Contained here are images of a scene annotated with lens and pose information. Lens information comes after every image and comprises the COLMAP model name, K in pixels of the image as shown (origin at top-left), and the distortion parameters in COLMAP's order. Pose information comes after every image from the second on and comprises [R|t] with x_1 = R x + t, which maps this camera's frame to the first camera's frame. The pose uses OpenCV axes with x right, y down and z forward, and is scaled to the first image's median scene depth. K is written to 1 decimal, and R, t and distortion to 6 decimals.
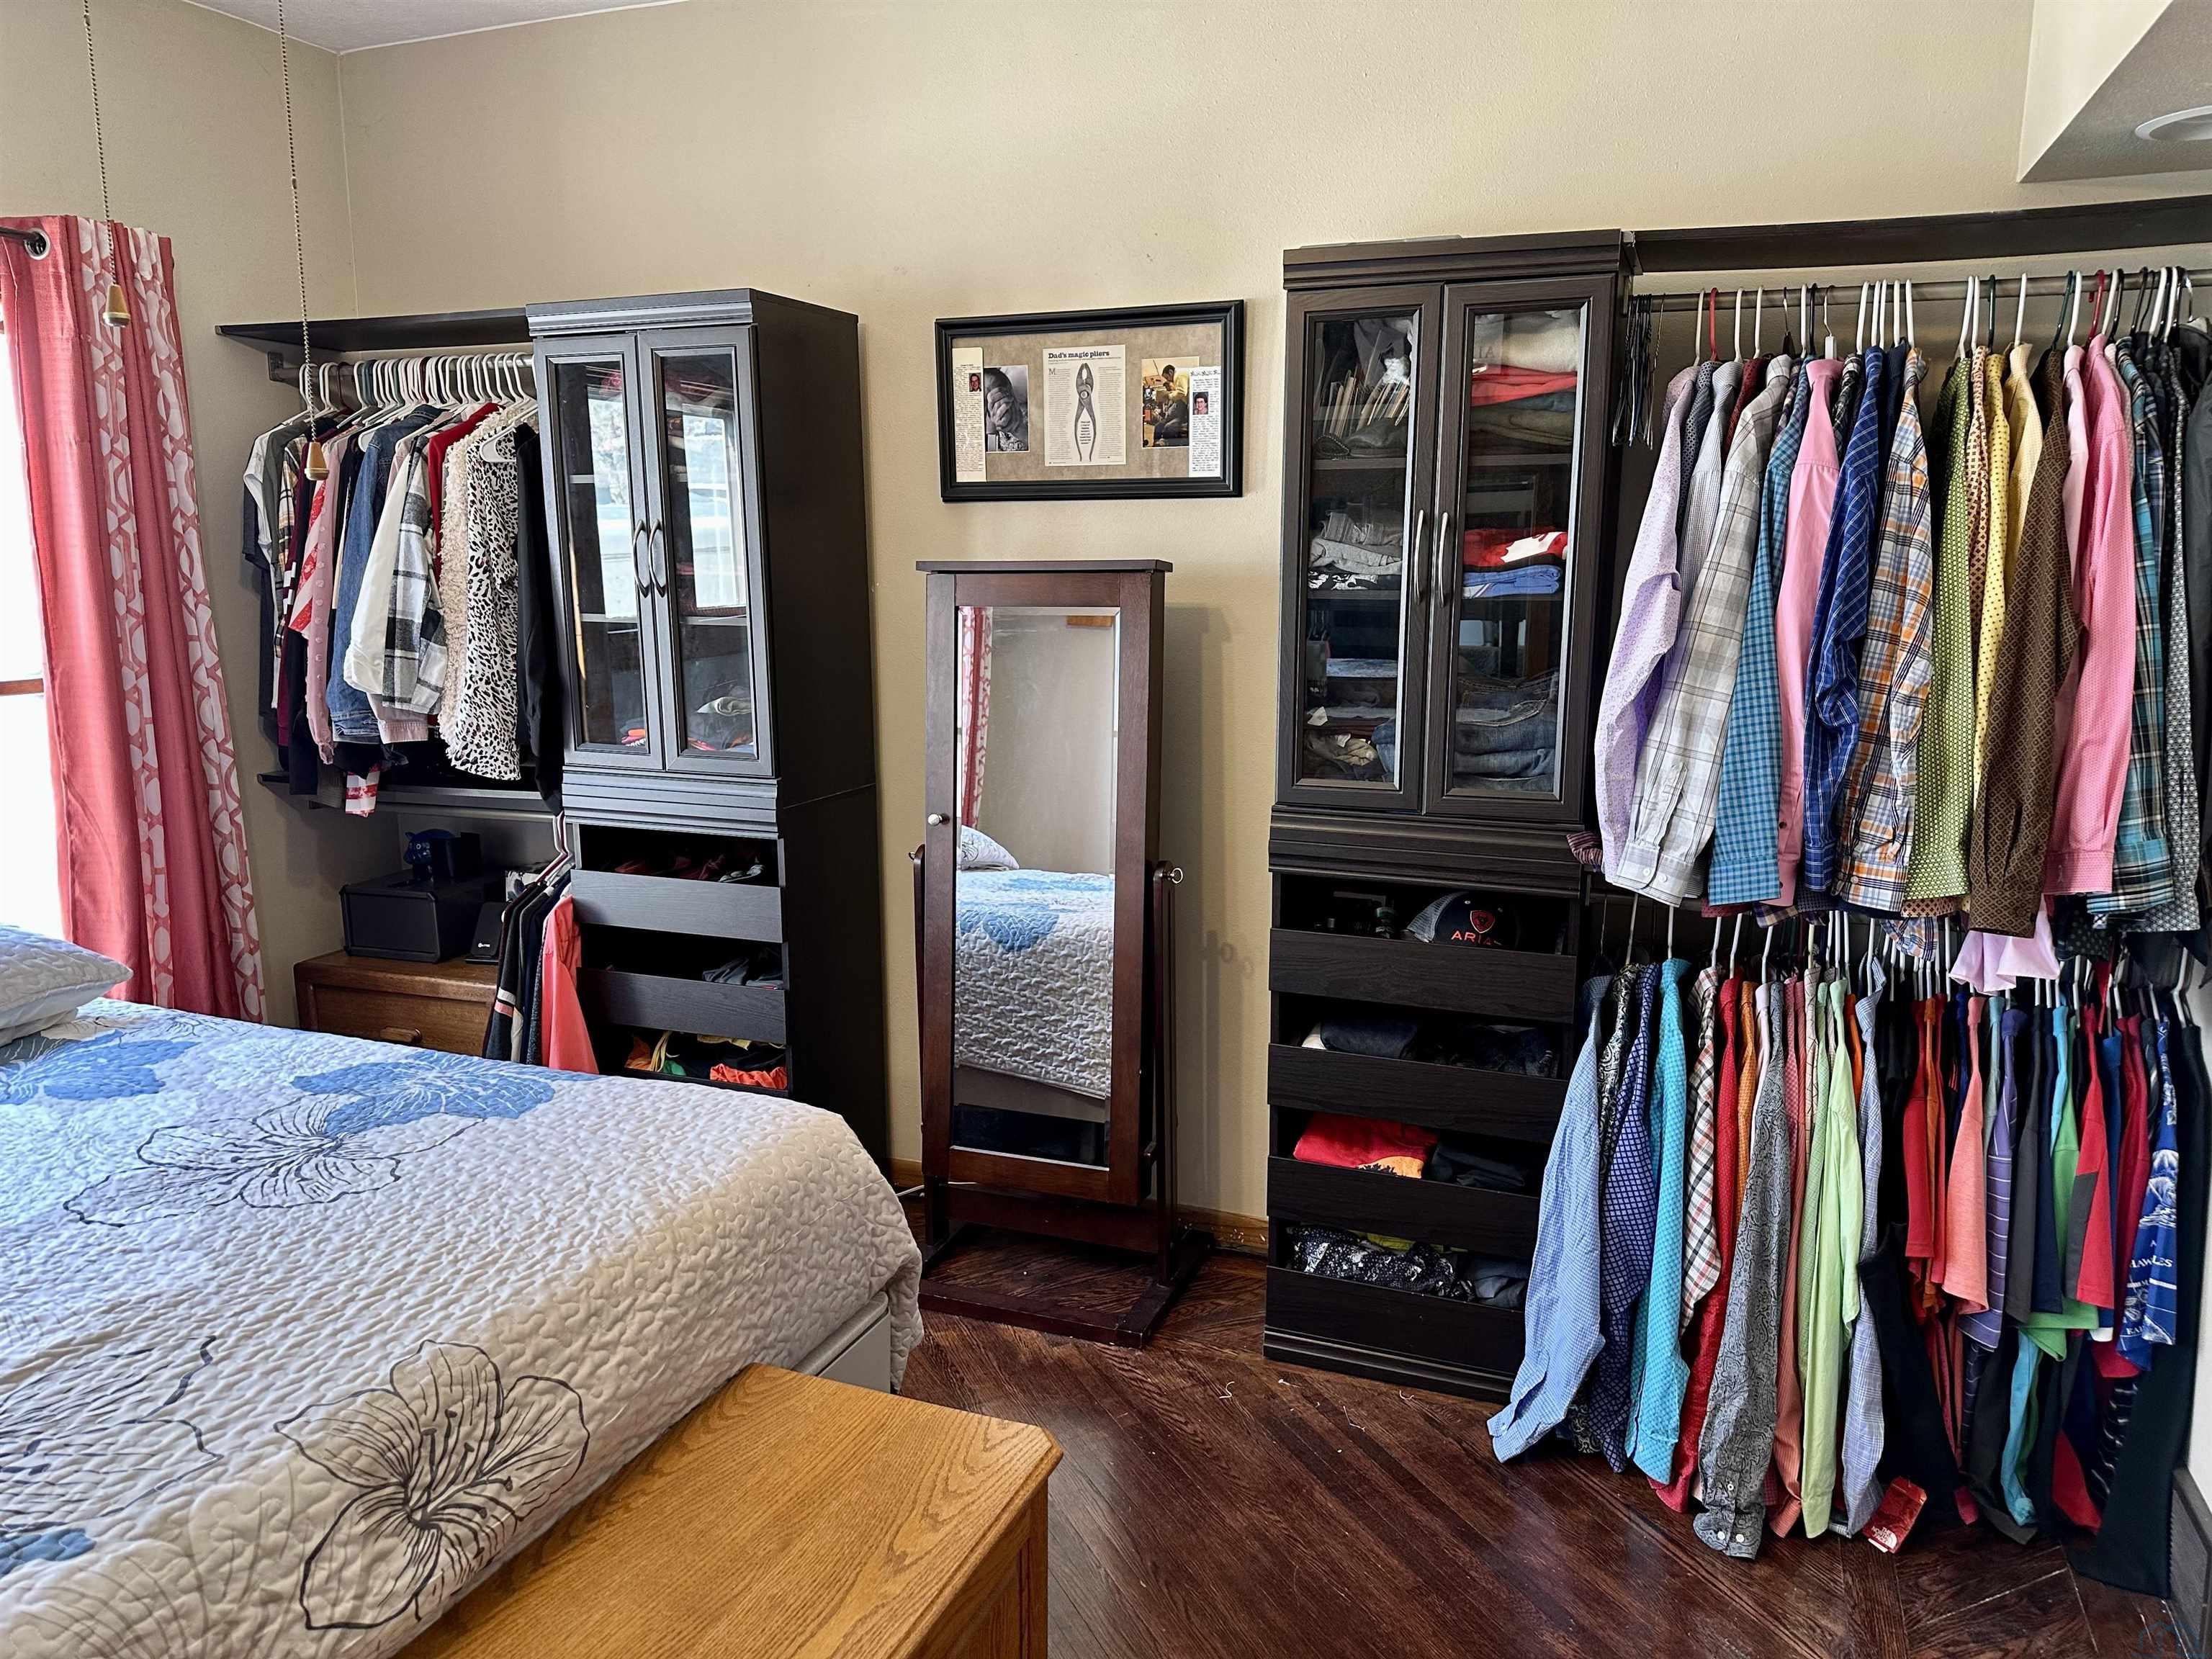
lens RADIAL K [[1541.2, 0, 1103.4], [0, 1541.2, 844.7], [0, 0, 1]] dist [0.098831, -0.125672]
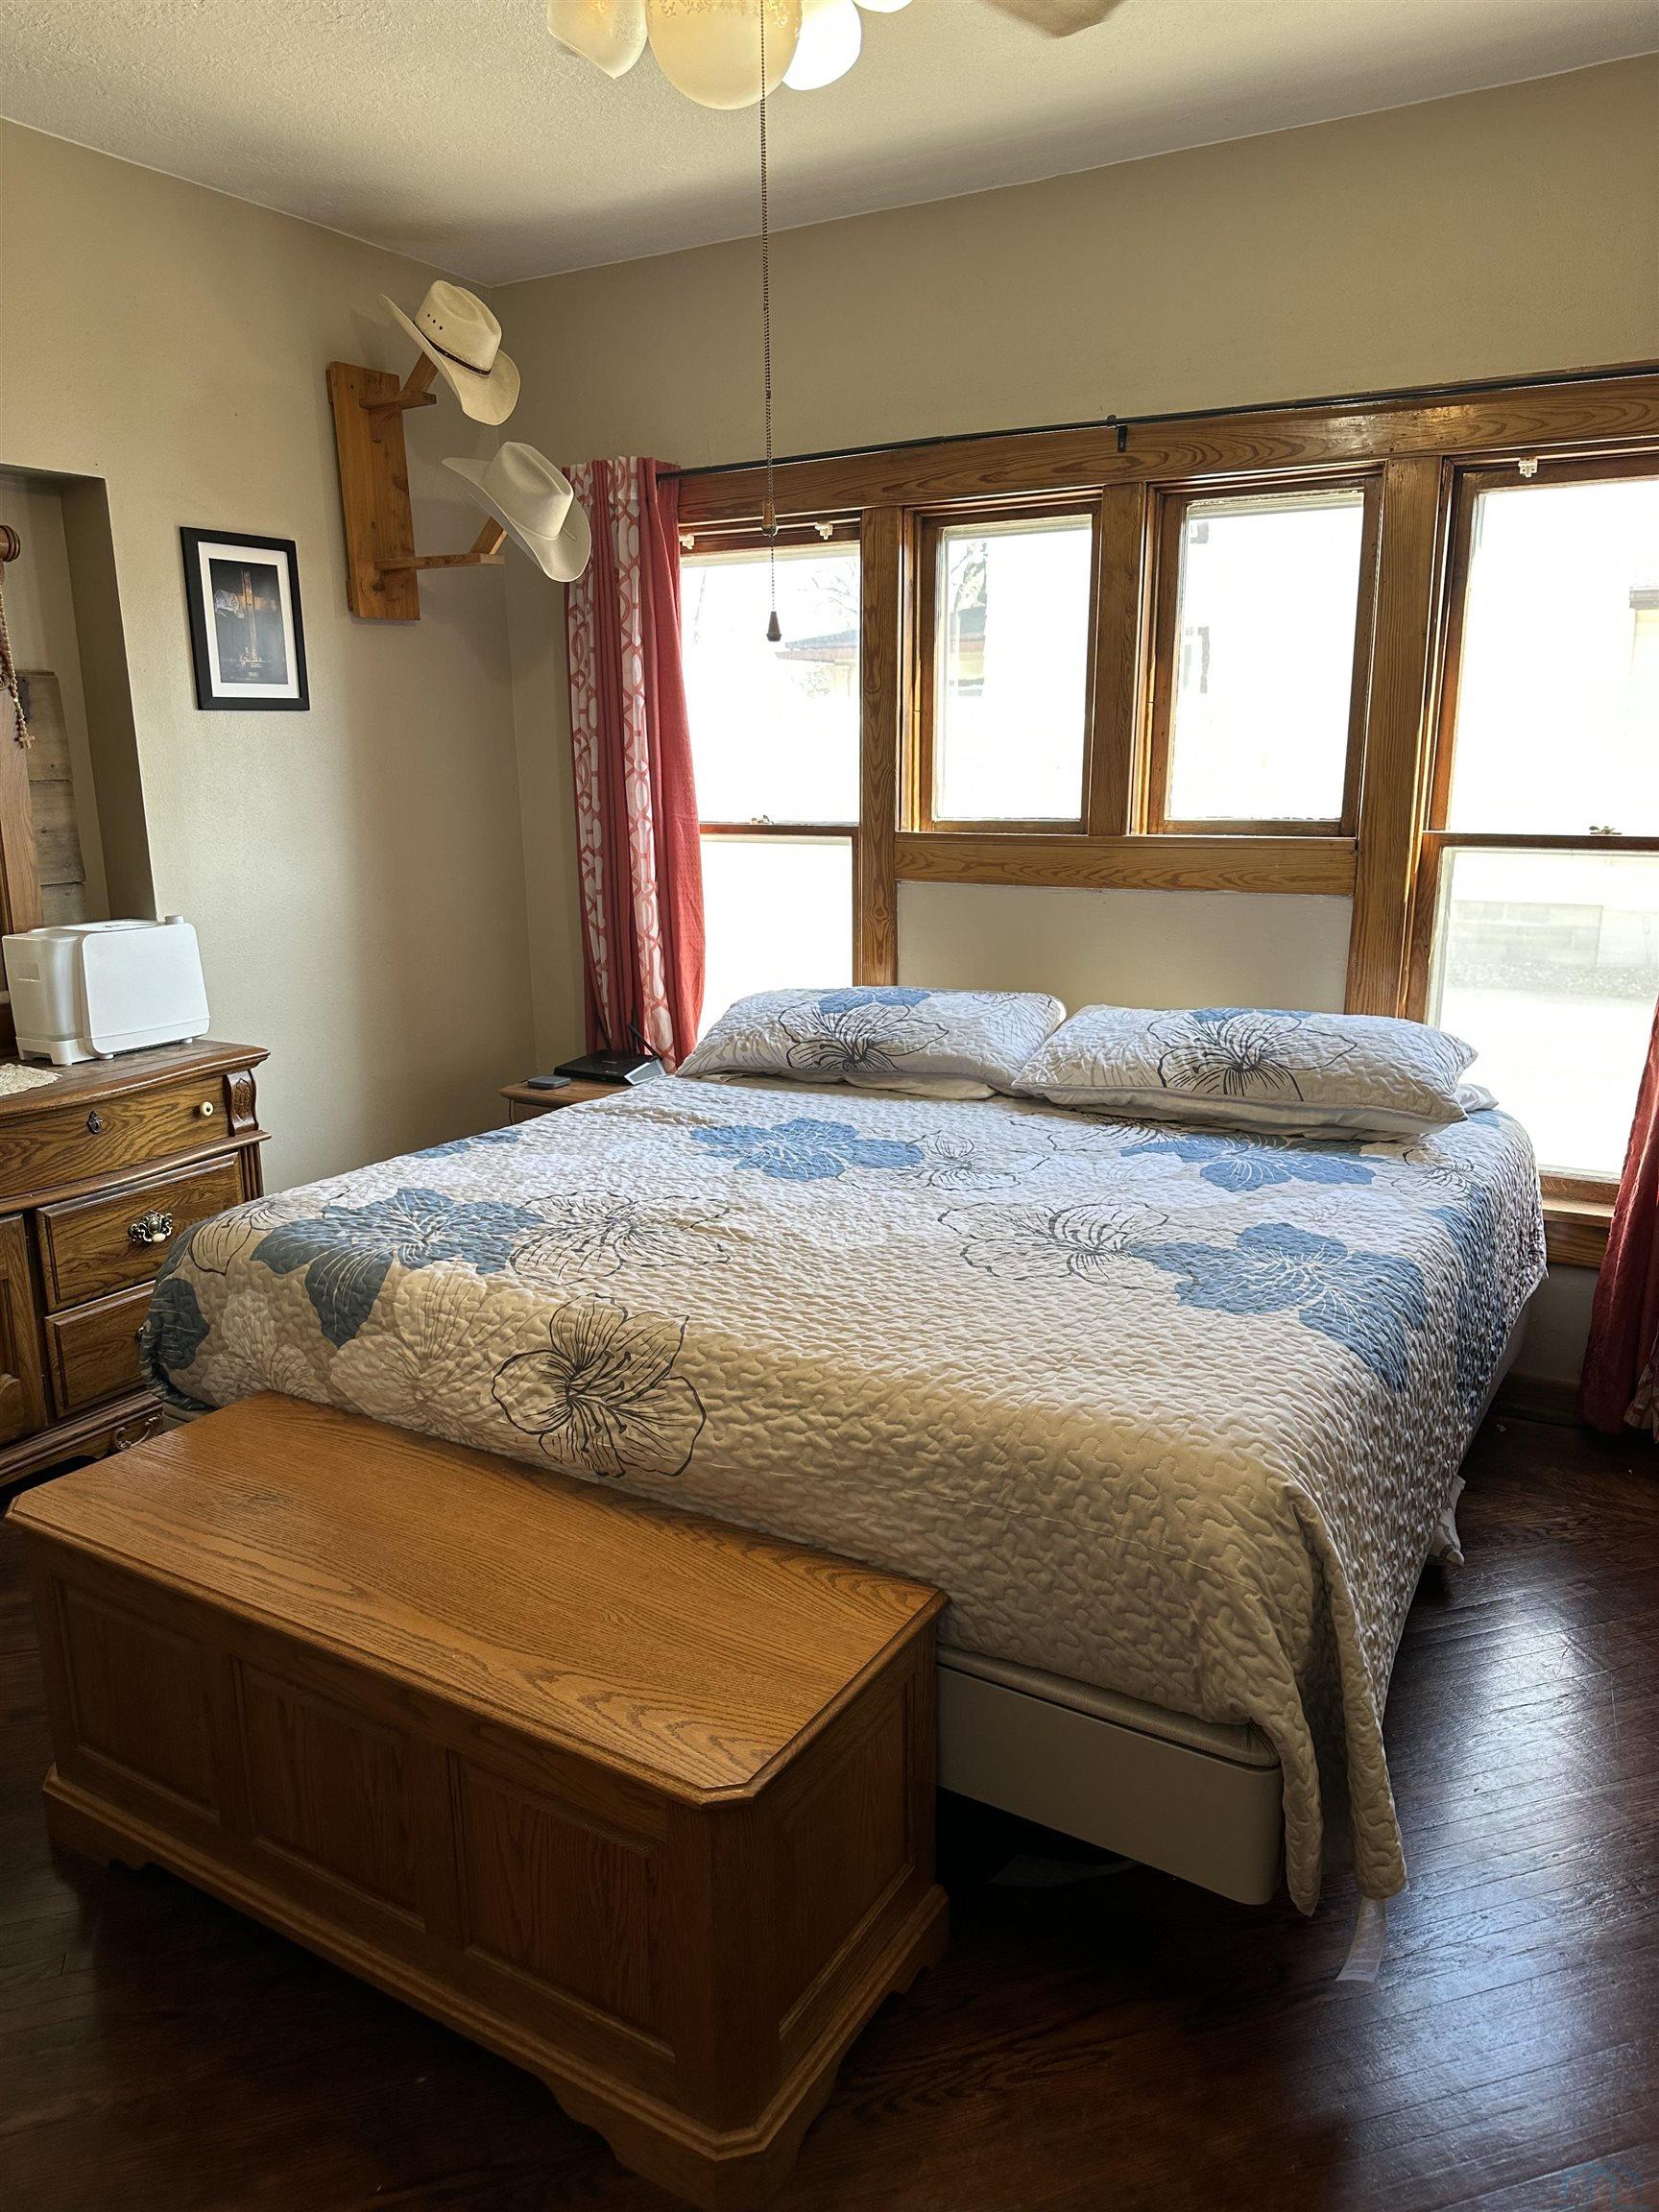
lens RADIAL K [[1545.5, 0, 830.2], [0, 1545.5, 1120.4], [0, 0, 1]] dist [0.157910, -0.286231]
pose [[-0.159996, 0.233119, -0.959196, 0.398301], [-0.174000, 0.949838, 0.259868, -0.103484], [0.971661, 0.208478, -0.111407, 0.648826]]
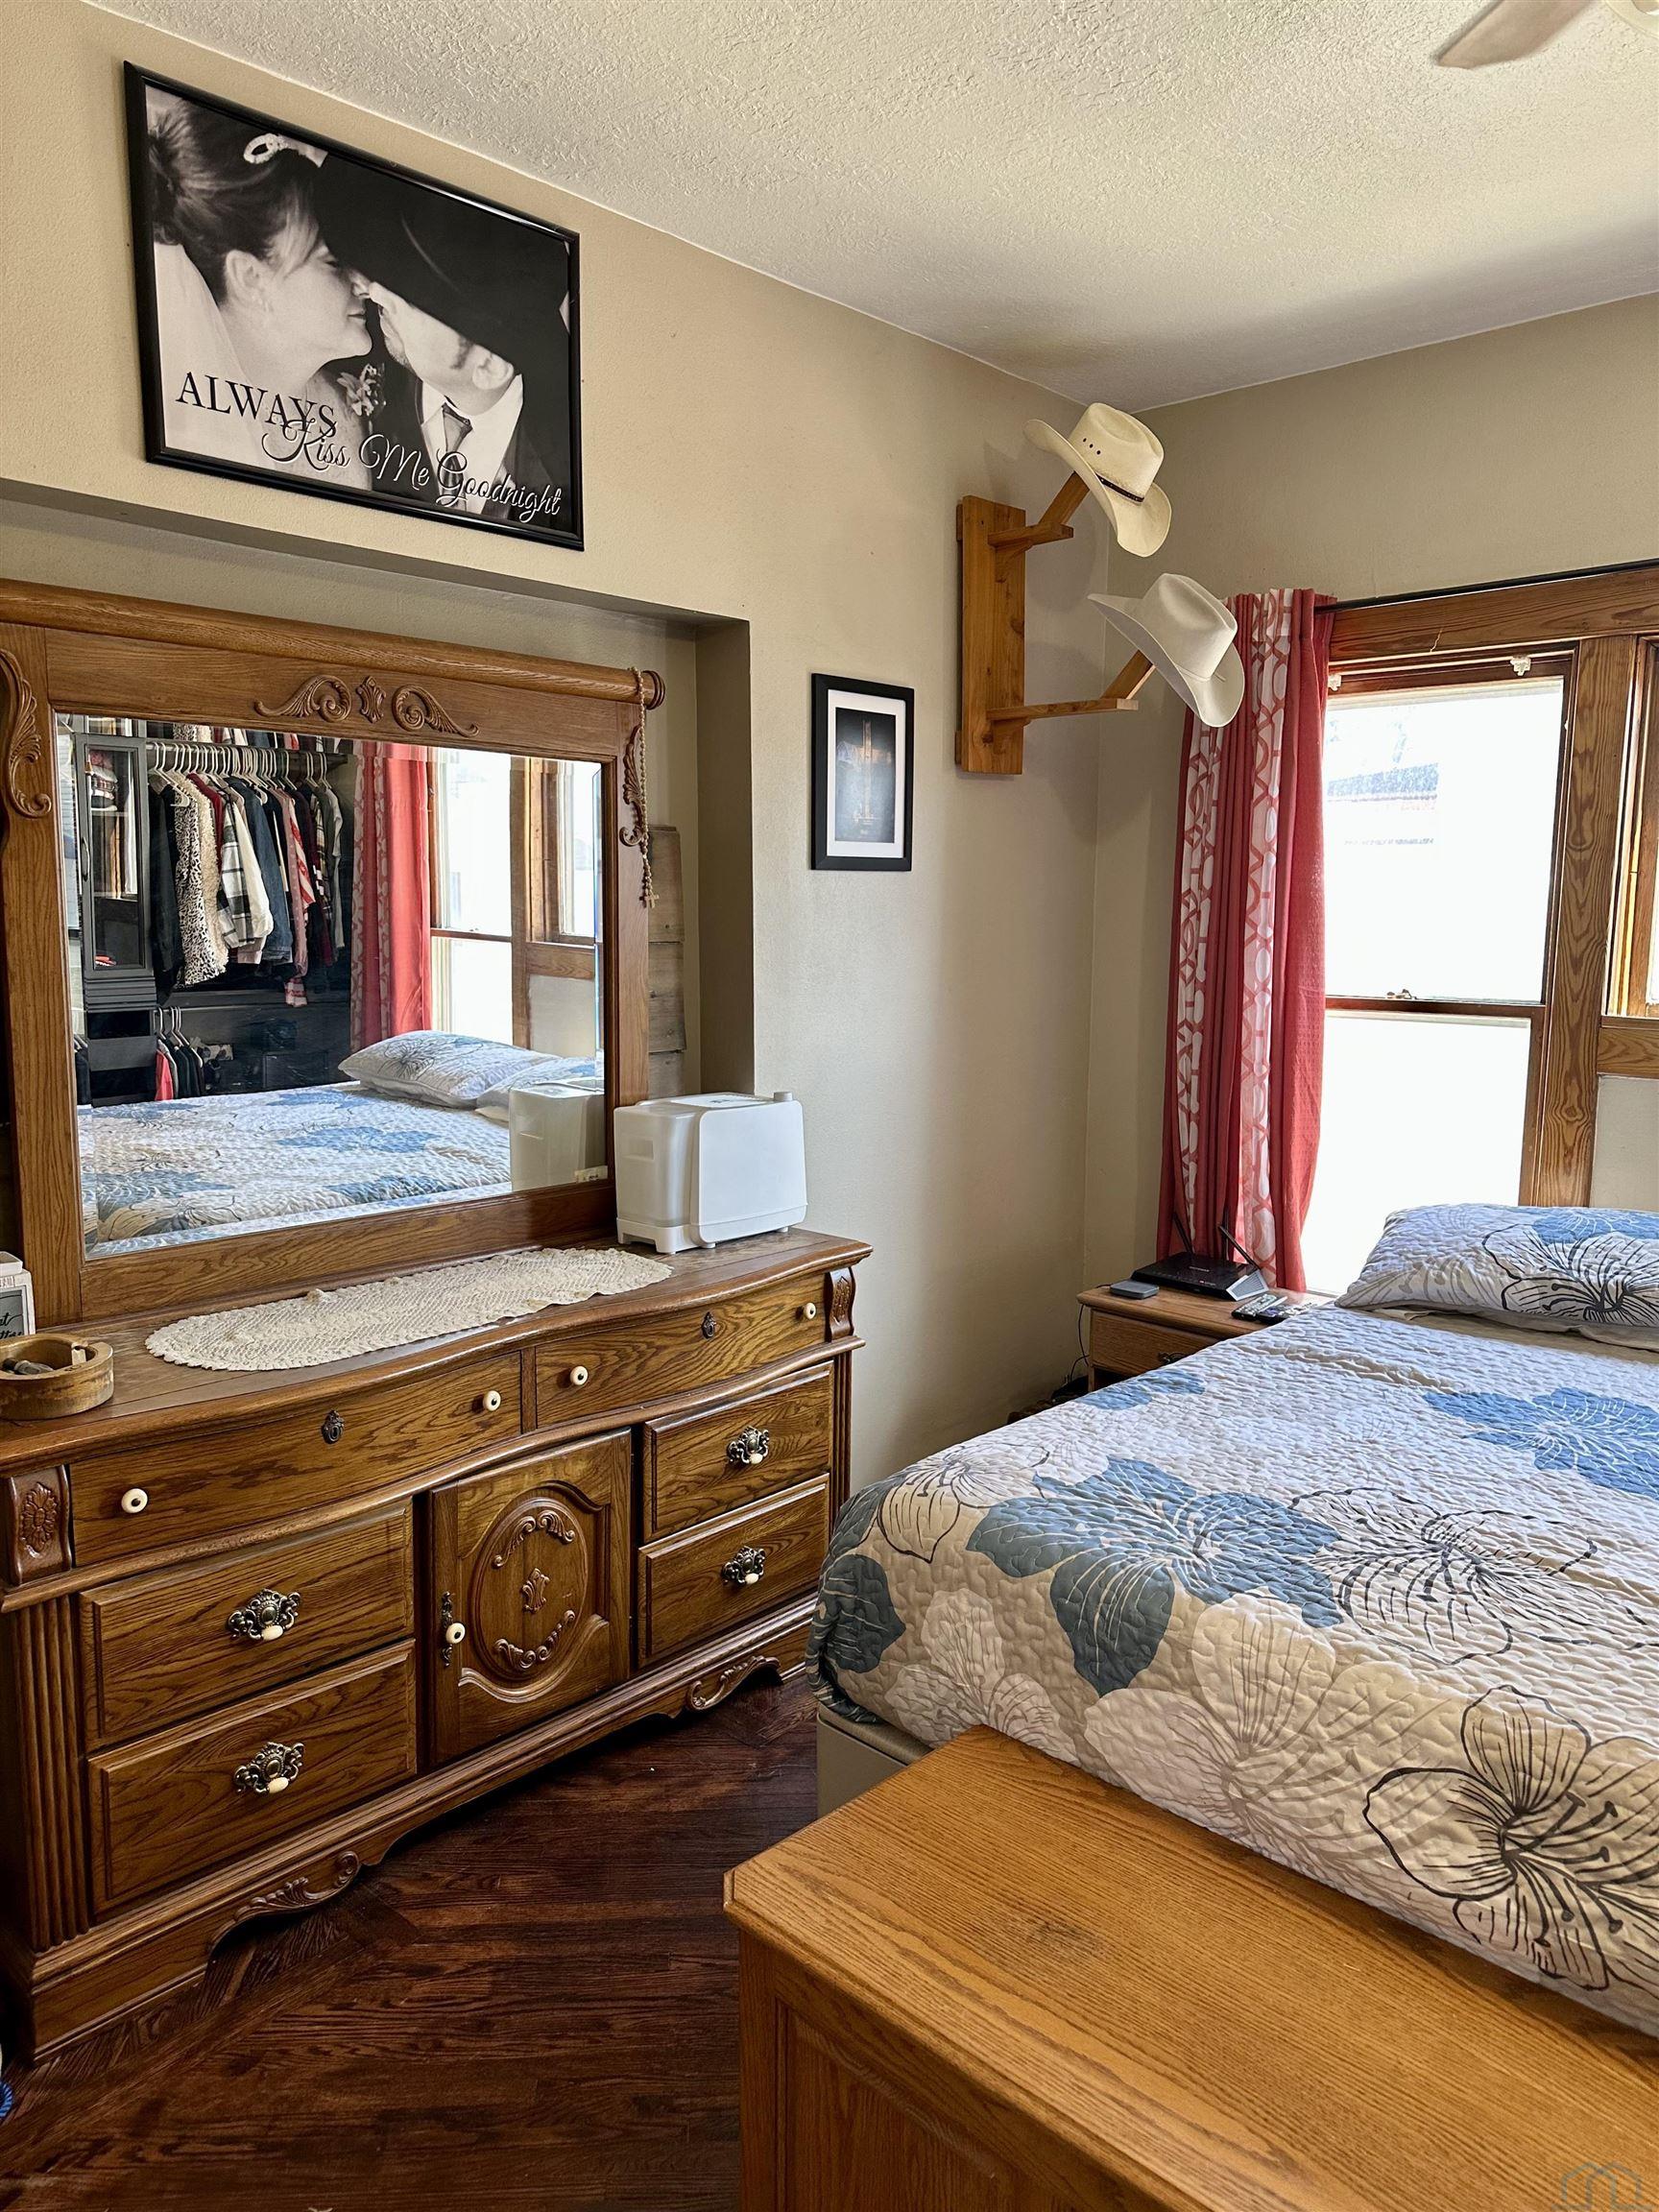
lens RADIAL K [[1555.8, 0, 845.3], [0, 1555.8, 1122.9], [0, 0, 1]] dist [0.085128, -0.101029]
pose [[-0.363869, 0.130886, -0.922209, 0.272584], [-0.180754, 0.961335, 0.207757, -0.065071], [0.913744, 0.242289, -0.326141, 0.406803]]
